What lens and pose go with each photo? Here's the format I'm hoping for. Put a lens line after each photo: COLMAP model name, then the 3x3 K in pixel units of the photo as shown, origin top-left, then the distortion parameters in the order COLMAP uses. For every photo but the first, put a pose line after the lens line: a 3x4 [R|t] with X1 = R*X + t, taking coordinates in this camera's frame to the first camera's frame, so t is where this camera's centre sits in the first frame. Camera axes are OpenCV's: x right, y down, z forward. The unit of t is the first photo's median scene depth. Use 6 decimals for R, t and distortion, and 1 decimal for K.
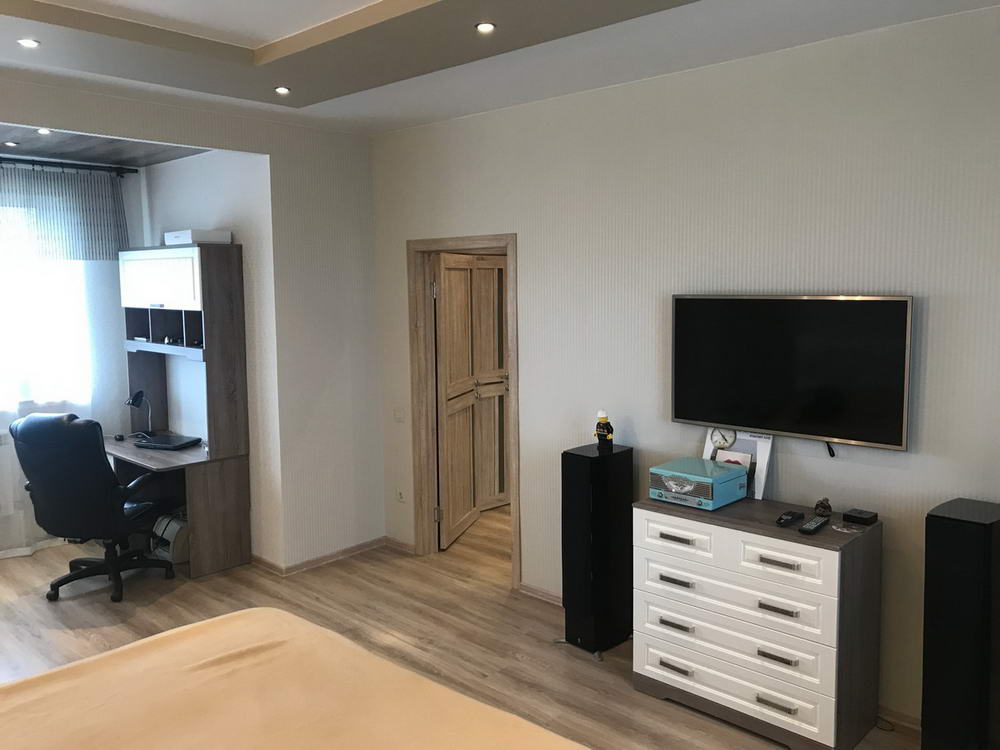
lens RADIAL K [[823.3, 0, 494.7], [0, 823.3, 377.8], [0, 0, 1]] dist [0.039801, -0.036489]
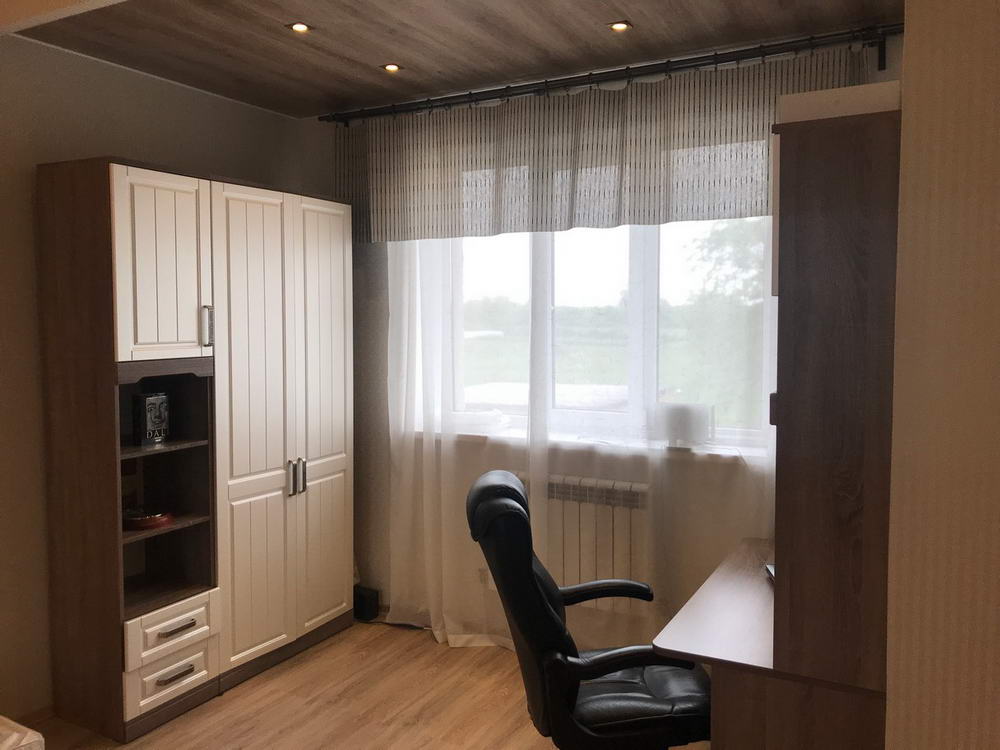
lens RADIAL K [[823.3, 0, 507.9], [0, 823.3, 367.9], [0, 0, 1]] dist [0.039801, -0.036489]
pose [[0.268883, 0.074044, -0.960323, -0.003157], [-0.108913, 0.992983, 0.046067, -0.048808], [0.956995, 0.092205, 0.275061, 0.729205]]
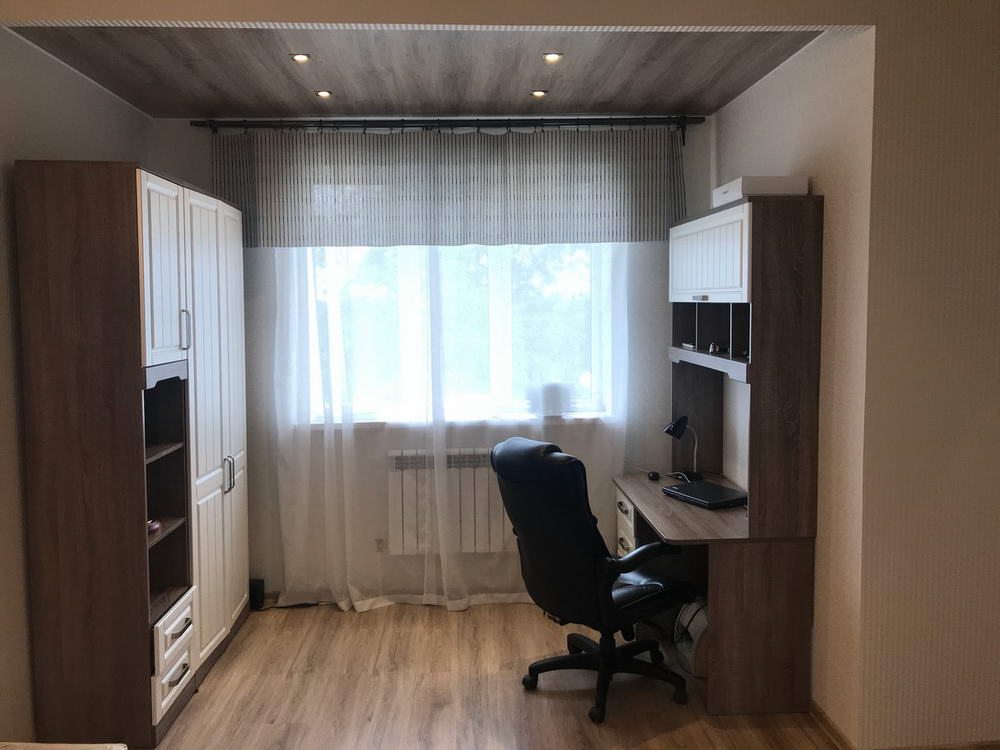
lens RADIAL K [[823.3, 0, 495.0], [0, 823.3, 367.0], [0, 0, 1]] dist [0.039801, -0.036489]
pose [[0.726783, 0.053875, -0.684751, -0.055147], [-0.075270, 0.997162, -0.001435, -0.015621], [0.682731, 0.052584, 0.728776, 0.383822]]
